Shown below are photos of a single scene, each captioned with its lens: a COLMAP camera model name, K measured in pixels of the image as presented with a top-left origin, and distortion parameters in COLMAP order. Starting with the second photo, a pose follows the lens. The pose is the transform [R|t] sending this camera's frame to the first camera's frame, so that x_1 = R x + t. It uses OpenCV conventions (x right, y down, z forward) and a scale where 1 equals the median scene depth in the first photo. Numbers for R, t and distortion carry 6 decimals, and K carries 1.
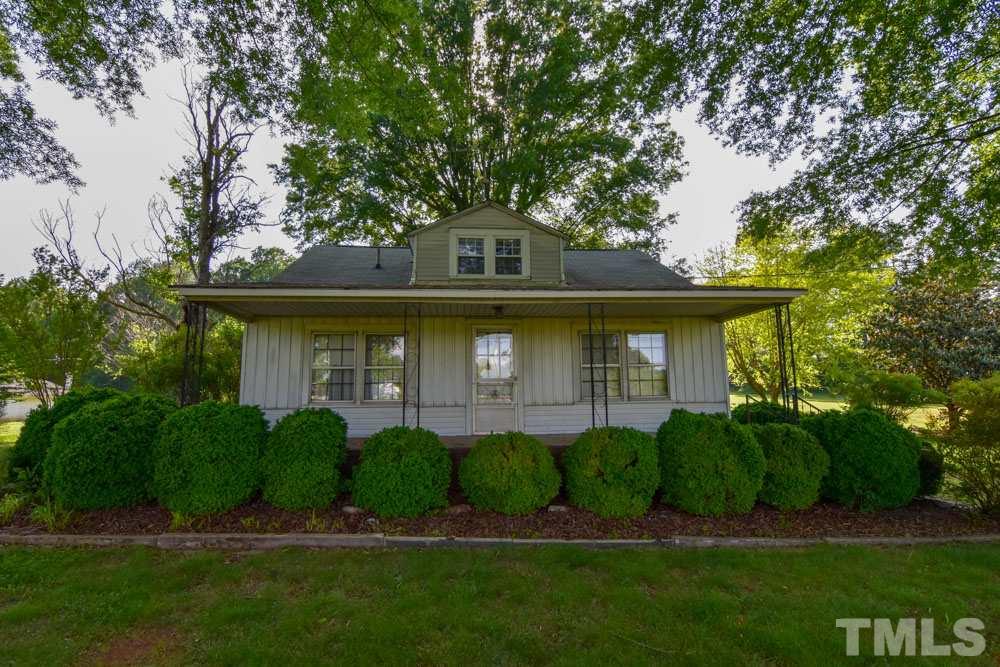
lens RADIAL K [[494.7, 0, 488.6], [0, 494.7, 329.8], [0, 0, 1]] dist [-0.001491, -0.007798]
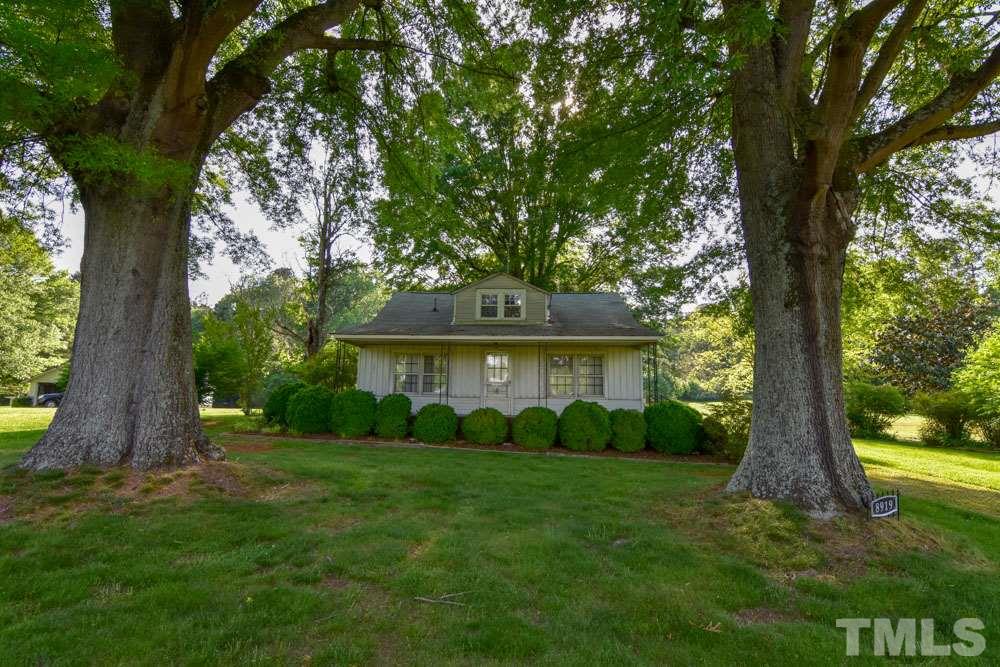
lens RADIAL K [[668.3, 0, 500.0], [0, 668.3, 333.5], [0, 0, 1]] dist [0.002573, -0.026826]
pose [[0.983631, 0.008877, -0.179977, 0.451799], [-0.004579, 0.999695, 0.024284, -0.129553], [0.180137, -0.023062, 0.983371, -1.310124]]
